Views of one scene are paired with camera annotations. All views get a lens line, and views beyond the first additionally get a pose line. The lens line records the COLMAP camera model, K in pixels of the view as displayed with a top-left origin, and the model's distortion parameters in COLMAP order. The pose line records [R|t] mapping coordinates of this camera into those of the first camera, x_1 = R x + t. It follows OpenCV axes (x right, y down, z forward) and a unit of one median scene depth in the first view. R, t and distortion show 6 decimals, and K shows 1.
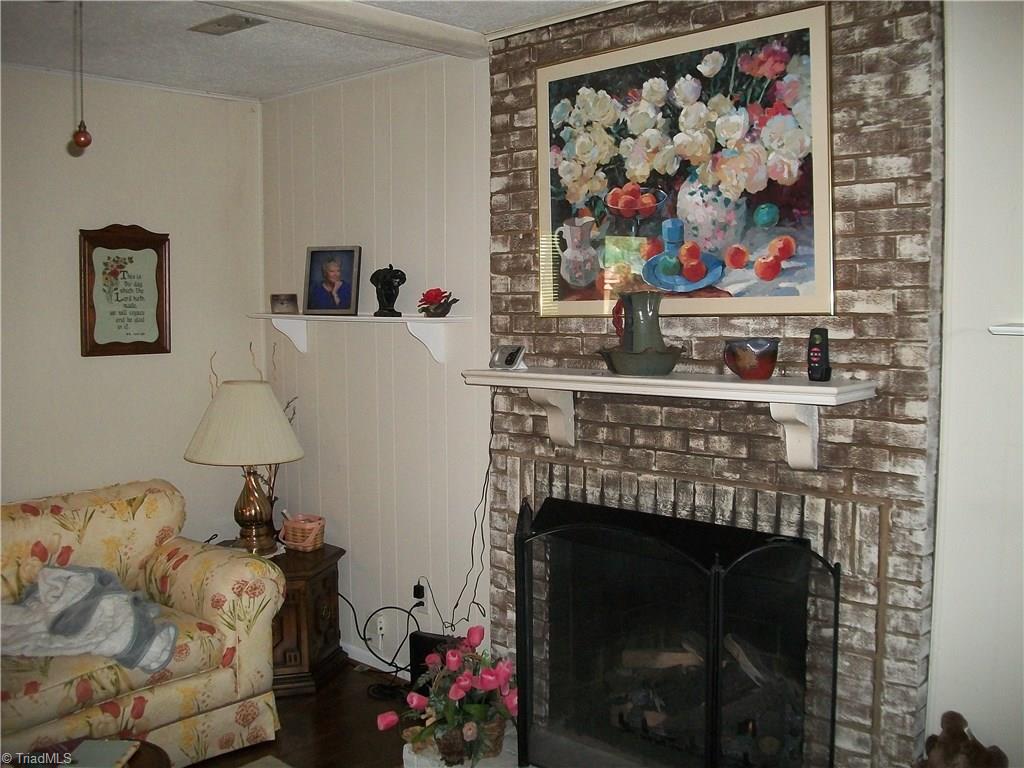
lens RADIAL K [[1013.1, 0, 515.6], [0, 1013.1, 386.1], [0, 0, 1]] dist [-0.101558, 0.000000]
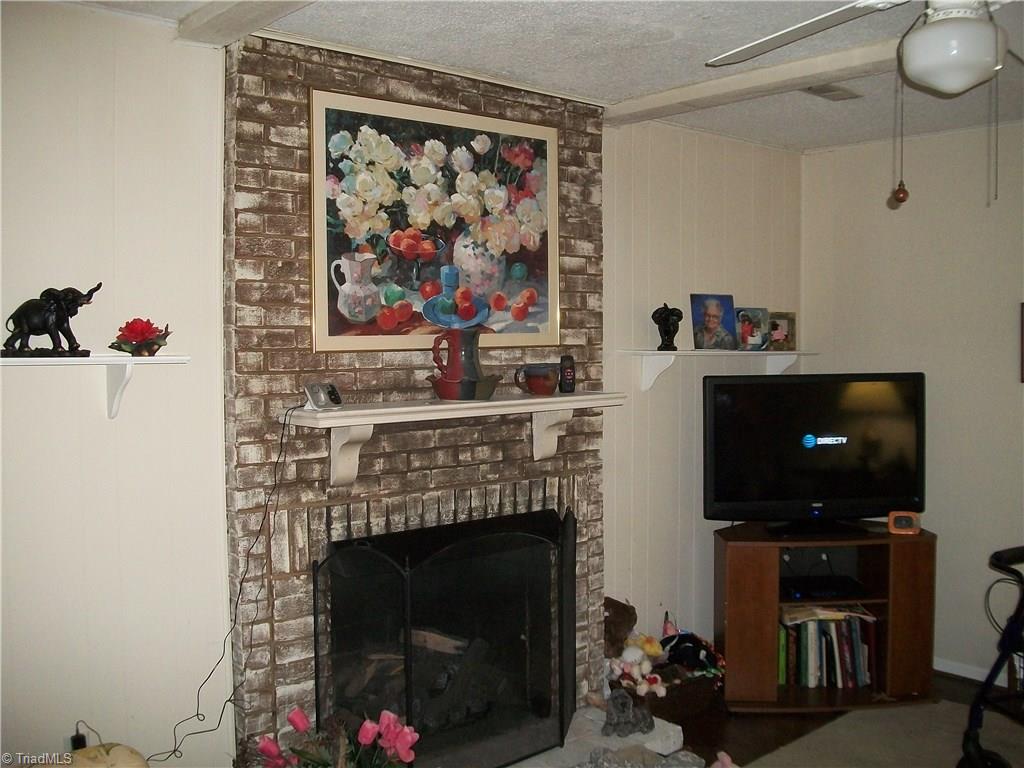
lens RADIAL K [[1013.1, 0, 514.6], [0, 1013.1, 376.4], [0, 0, 1]] dist [-0.101558, 0.000000]
pose [[0.108727, -0.035654, 0.993432, -0.992211], [0.079399, 0.996475, 0.027073, -0.064233], [-0.990896, 0.075934, 0.111174, 0.802138]]
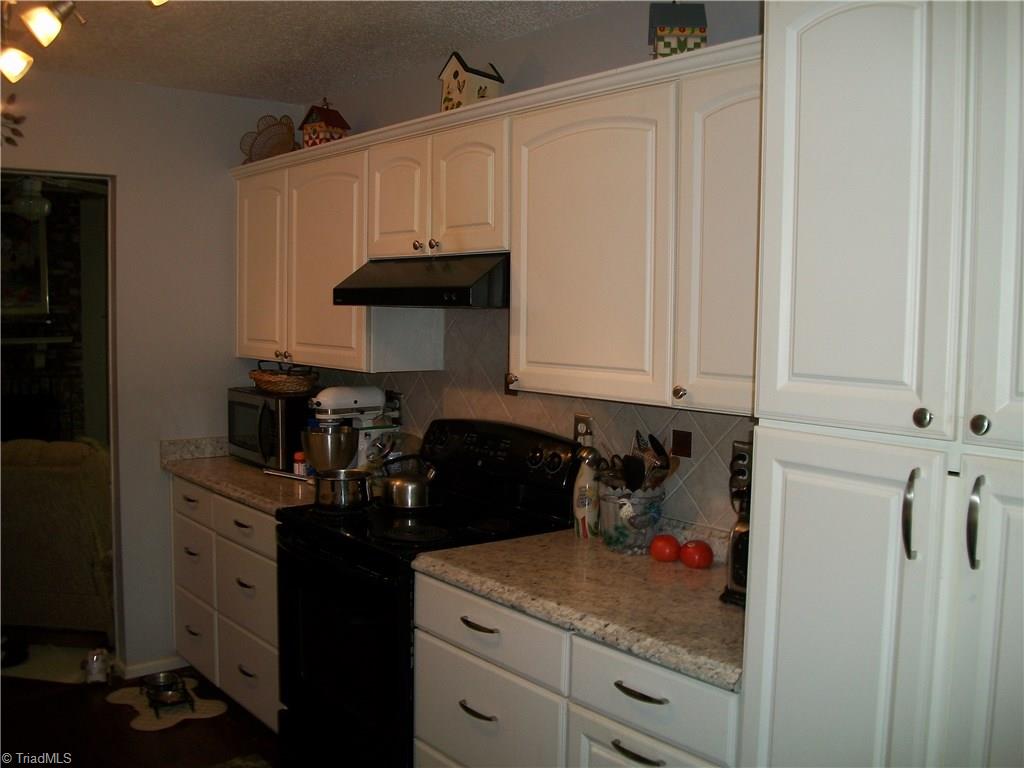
lens RADIAL K [[1013.1, 0, 512.7], [0, 1013.1, 383.7], [0, 0, 1]] dist [-0.101558, 0.000000]
pose [[0.160411, -0.078666, 0.983911, -2.033740], [0.061609, 0.995673, 0.069562, 0.010992], [-0.985126, 0.049459, 0.164564, -0.691164]]
